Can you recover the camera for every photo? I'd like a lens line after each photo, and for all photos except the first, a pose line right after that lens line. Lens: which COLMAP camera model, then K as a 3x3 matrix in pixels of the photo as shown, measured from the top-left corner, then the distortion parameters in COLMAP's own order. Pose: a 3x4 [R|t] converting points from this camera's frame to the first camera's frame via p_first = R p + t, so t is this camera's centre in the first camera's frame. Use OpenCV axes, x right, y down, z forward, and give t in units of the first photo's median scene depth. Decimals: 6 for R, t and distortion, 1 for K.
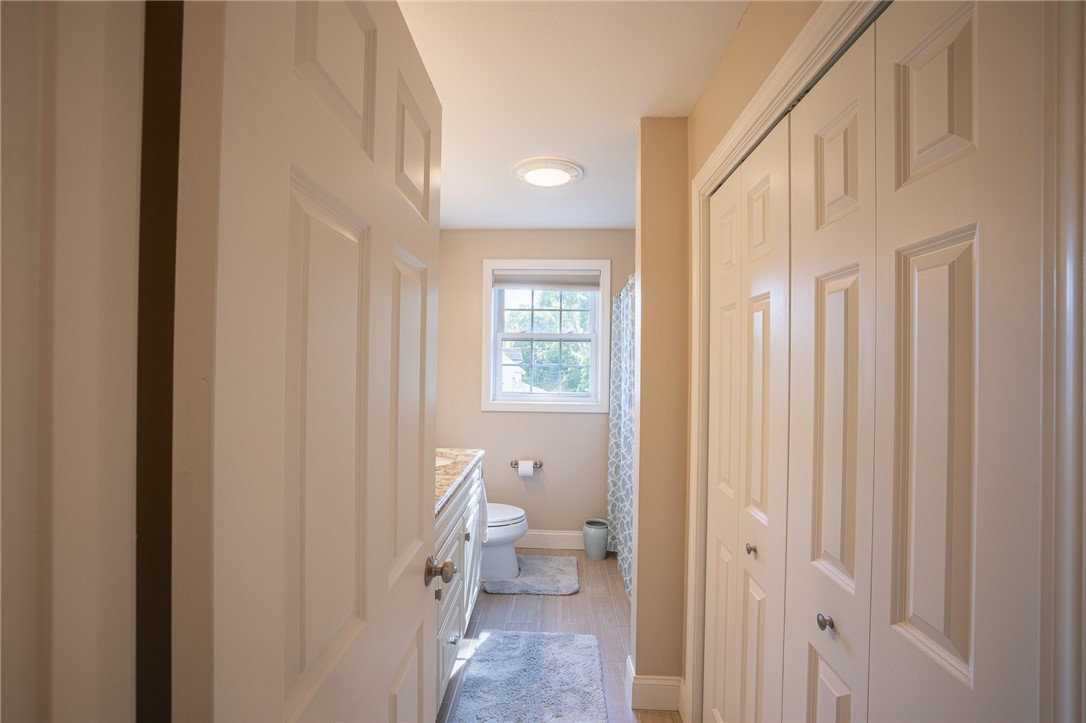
lens RADIAL K [[470.0, 0, 543.0], [0, 470.0, 362.9], [0, 0, 1]] dist [-0.010658, 0.002966]
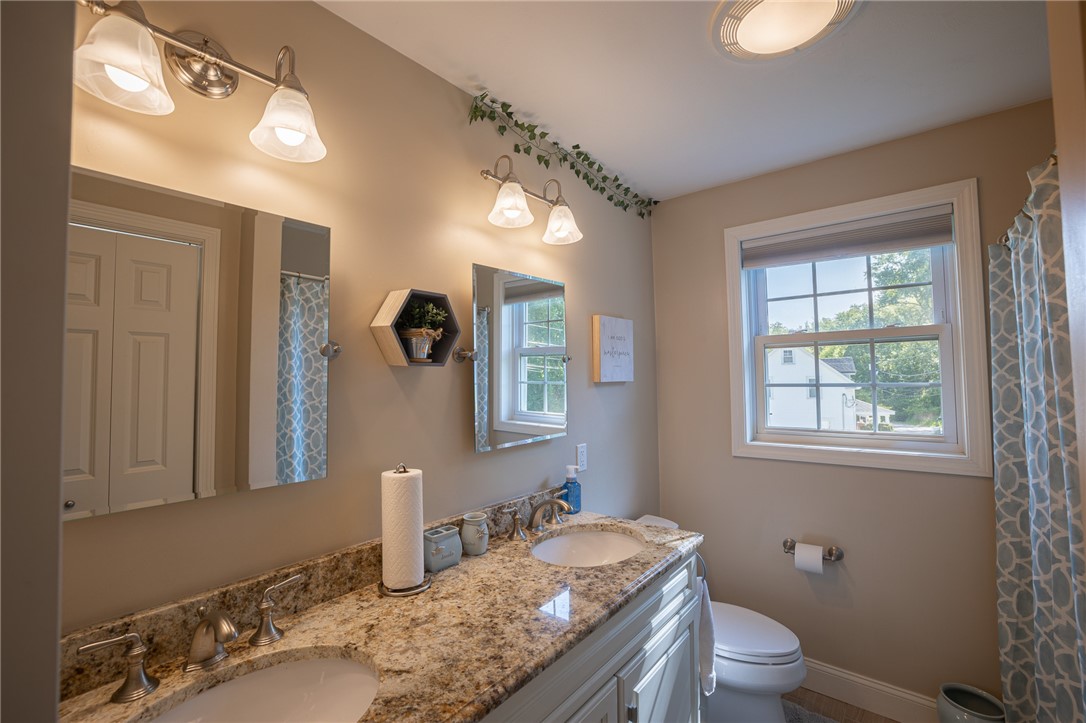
lens RADIAL K [[470.0, 0, 541.0], [0, 470.0, 361.6], [0, 0, 1]] dist [-0.010658, 0.002966]
pose [[0.802263, -0.047660, -0.595065, 0.057377], [0.025196, 0.998623, -0.046013, -0.007073], [0.596438, 0.021921, 0.802359, 0.321274]]
